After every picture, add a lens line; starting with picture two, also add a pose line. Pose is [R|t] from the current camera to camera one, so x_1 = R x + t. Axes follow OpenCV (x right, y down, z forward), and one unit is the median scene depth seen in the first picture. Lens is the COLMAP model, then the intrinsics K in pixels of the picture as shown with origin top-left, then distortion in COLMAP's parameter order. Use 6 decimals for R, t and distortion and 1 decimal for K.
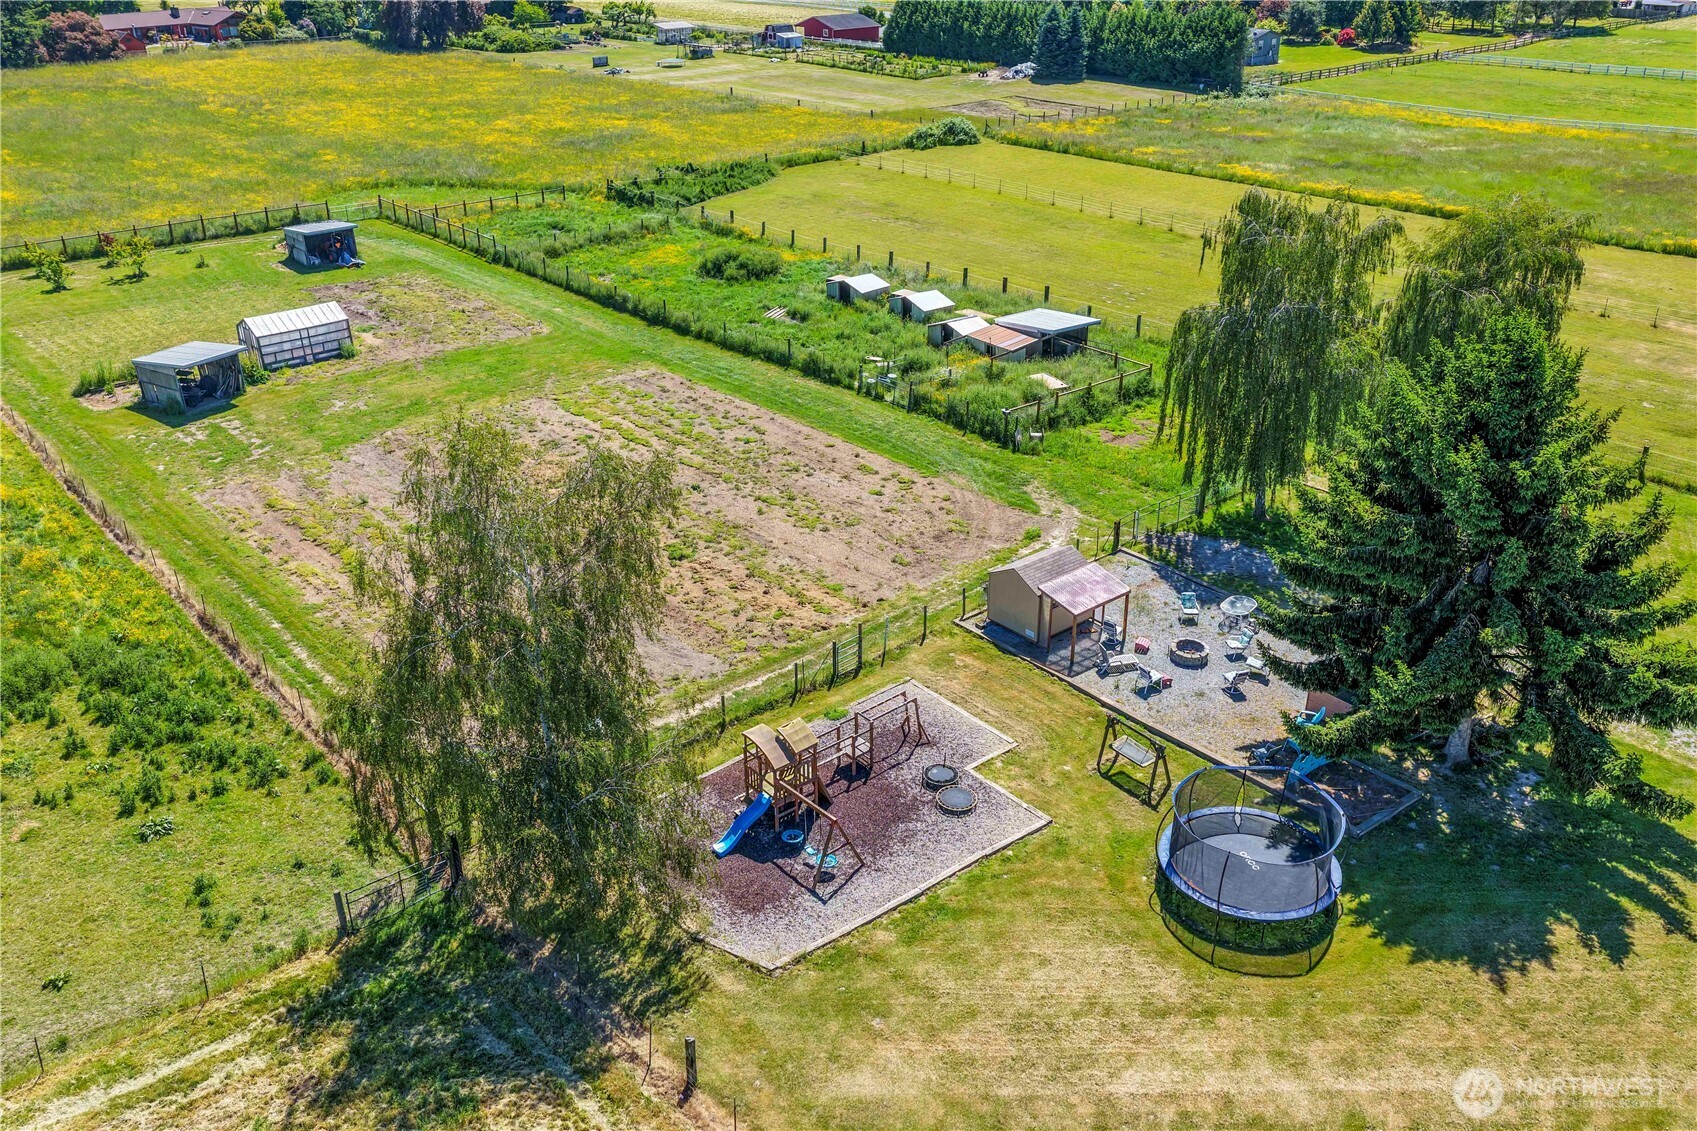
lens RADIAL K [[1409.7, 0, 848.5], [0, 1409.7, 565.5], [0, 0, 1]] dist [0.001894, 0.013088]
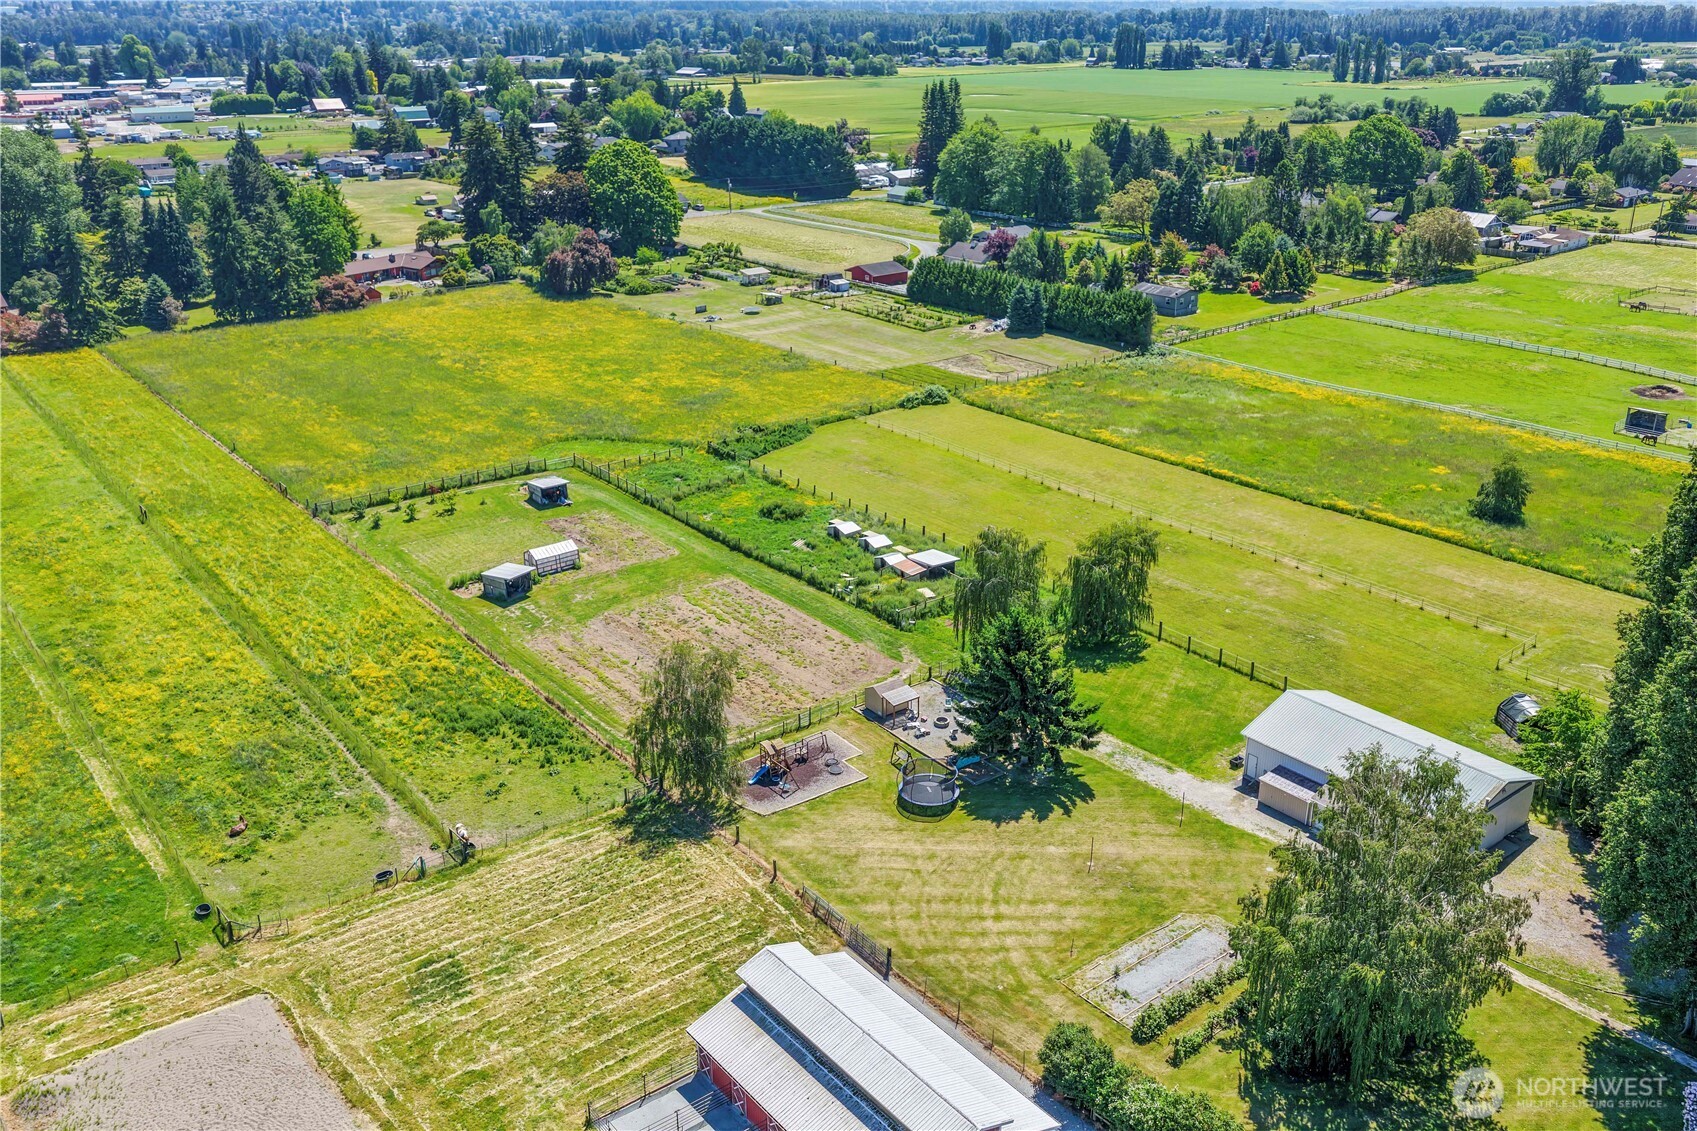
lens RADIAL K [[1409.7, 0, 848.5], [0, 1409.7, 565.5], [0, 0, 1]] dist [0.001894, 0.013088]
pose [[0.998417, 0.019759, -0.052662, 0.133645], [-0.023591, 0.997042, -0.073154, -0.018939], [0.051061, 0.074281, 0.995929, -1.005909]]
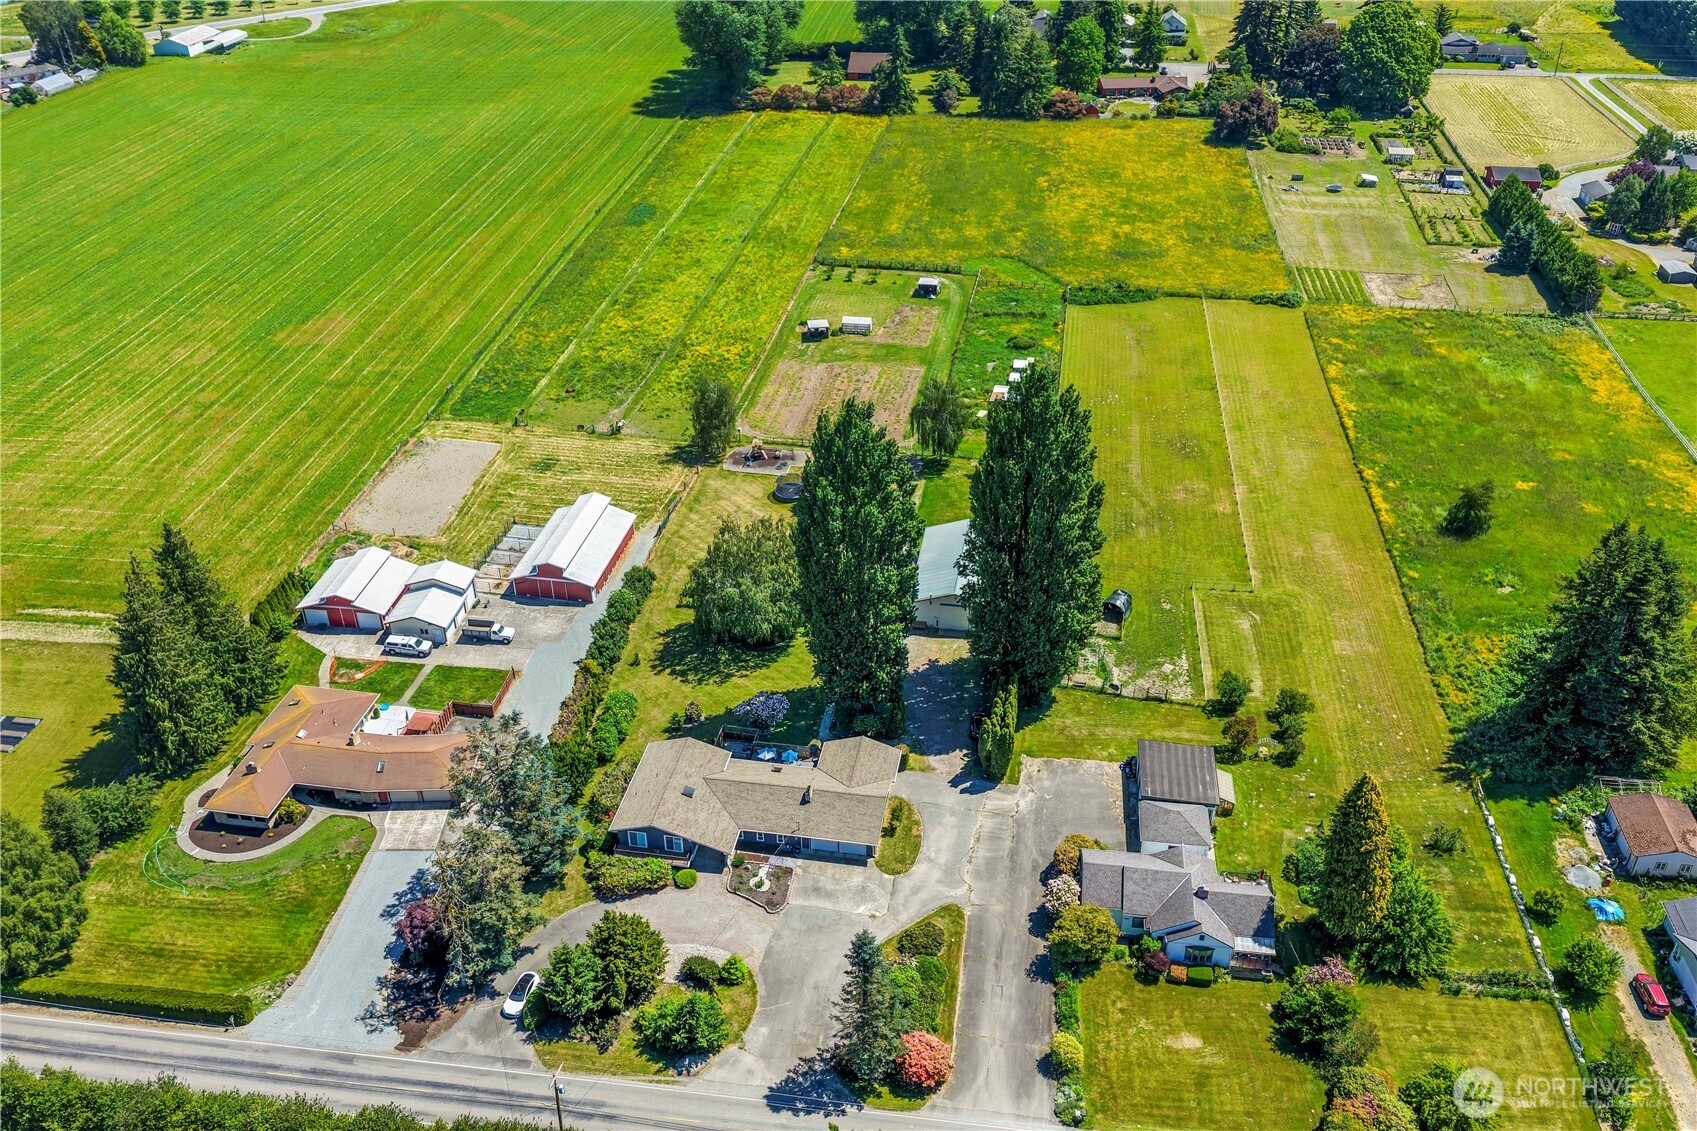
lens RADIAL K [[1409.7, 0, 848.5], [0, 1409.7, 565.5], [0, 0, 1]] dist [0.001894, 0.013088]
pose [[0.625987, 0.415363, -0.660010, 2.149781], [-0.338815, 0.907155, 0.249549, -0.502490], [0.702385, 0.067407, 0.708599, -1.403754]]
